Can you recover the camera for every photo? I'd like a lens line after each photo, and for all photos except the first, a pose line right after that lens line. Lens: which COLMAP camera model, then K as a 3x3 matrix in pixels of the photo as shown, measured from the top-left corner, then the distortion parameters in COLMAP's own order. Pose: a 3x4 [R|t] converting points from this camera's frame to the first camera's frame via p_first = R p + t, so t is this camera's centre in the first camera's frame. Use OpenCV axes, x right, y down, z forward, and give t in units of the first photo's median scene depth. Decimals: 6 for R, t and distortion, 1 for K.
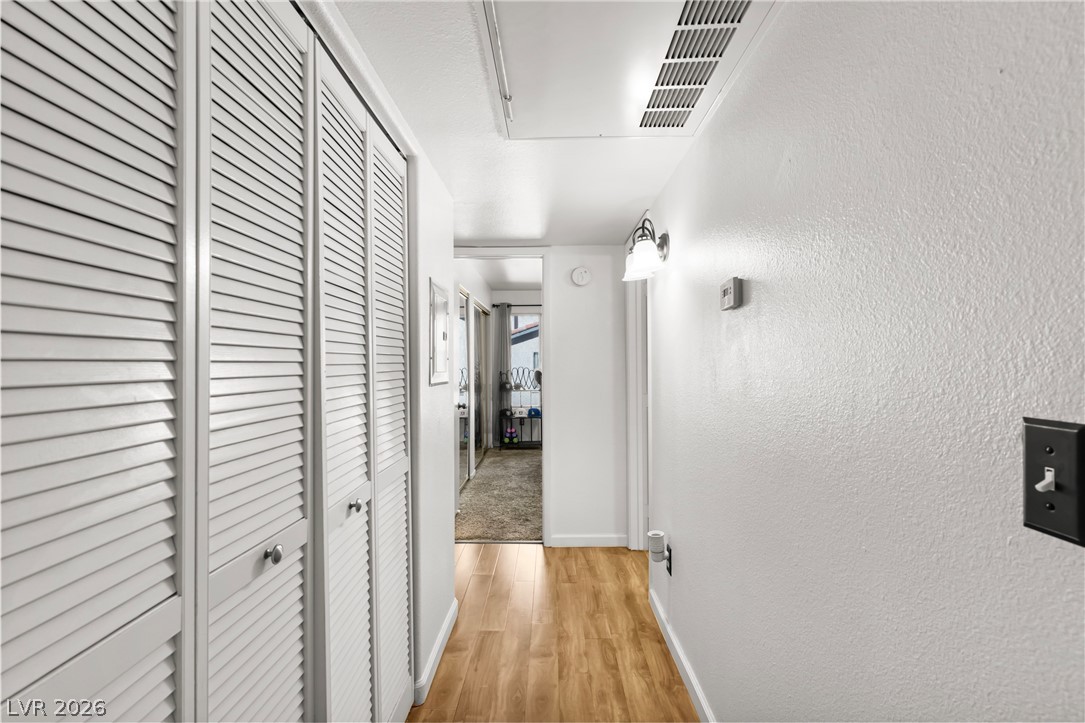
lens RADIAL K [[516.2, 0, 540.5], [0, 516.2, 360.5], [0, 0, 1]] dist [0.002673, -0.000391]
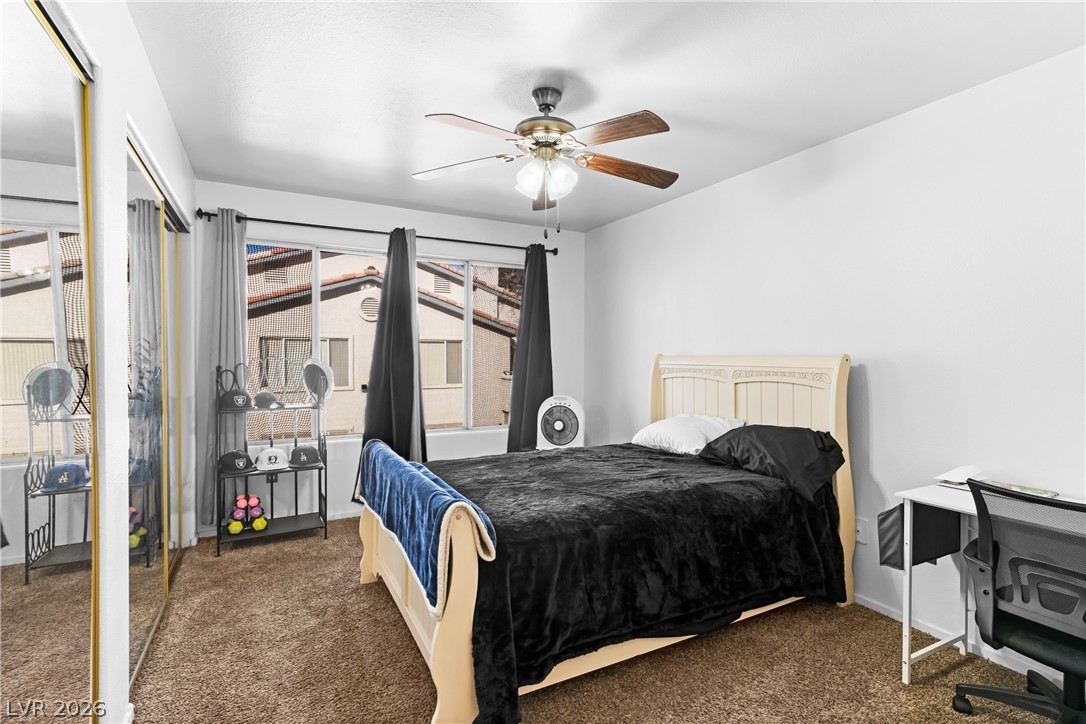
lens RADIAL K [[516.7, 0, 554.5], [0, 516.7, 365.2], [0, 0, 1]] dist [0.002673, -0.000391]
pose [[0.878483, 0.000887, 0.477772, -0.037292], [-0.008704, 0.999862, 0.014147, 0.011462], [-0.477694, -0.016587, 0.878370, 0.487529]]
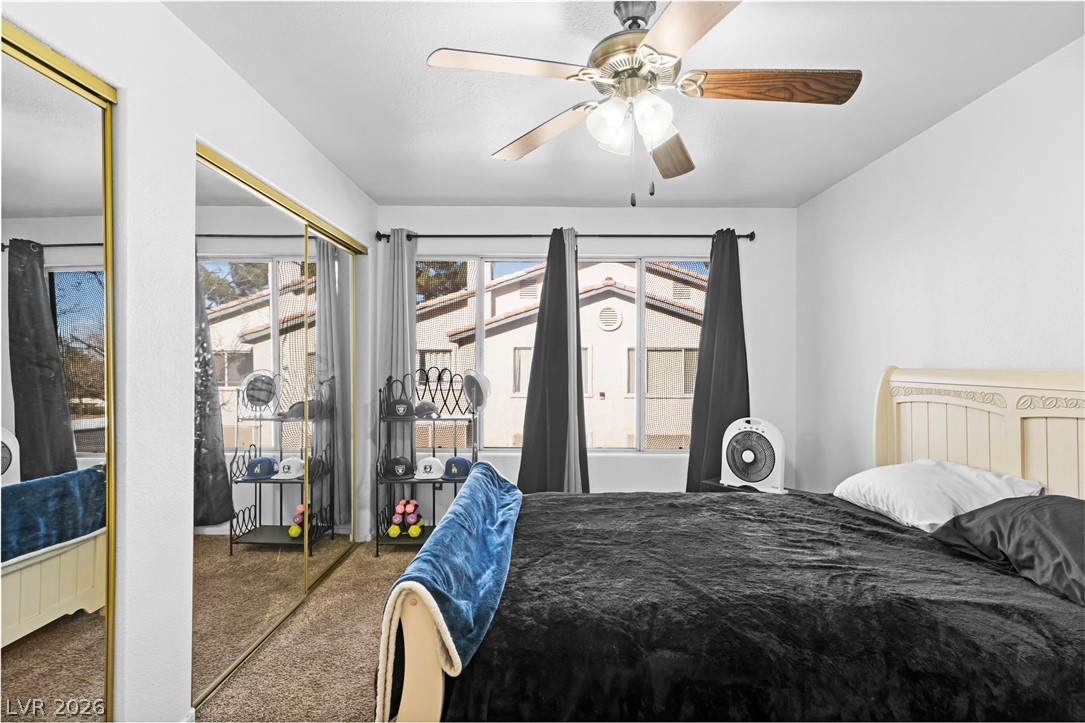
lens RADIAL K [[516.2, 0, 549.1], [0, 516.2, 364.2], [0, 0, 1]] dist [0.002673, -0.000391]
pose [[0.999936, 0.010985, 0.002784, 0.064733], [-0.010991, 0.999938, 0.002005, 0.007439], [-0.002762, -0.002036, 0.999994, 0.540006]]
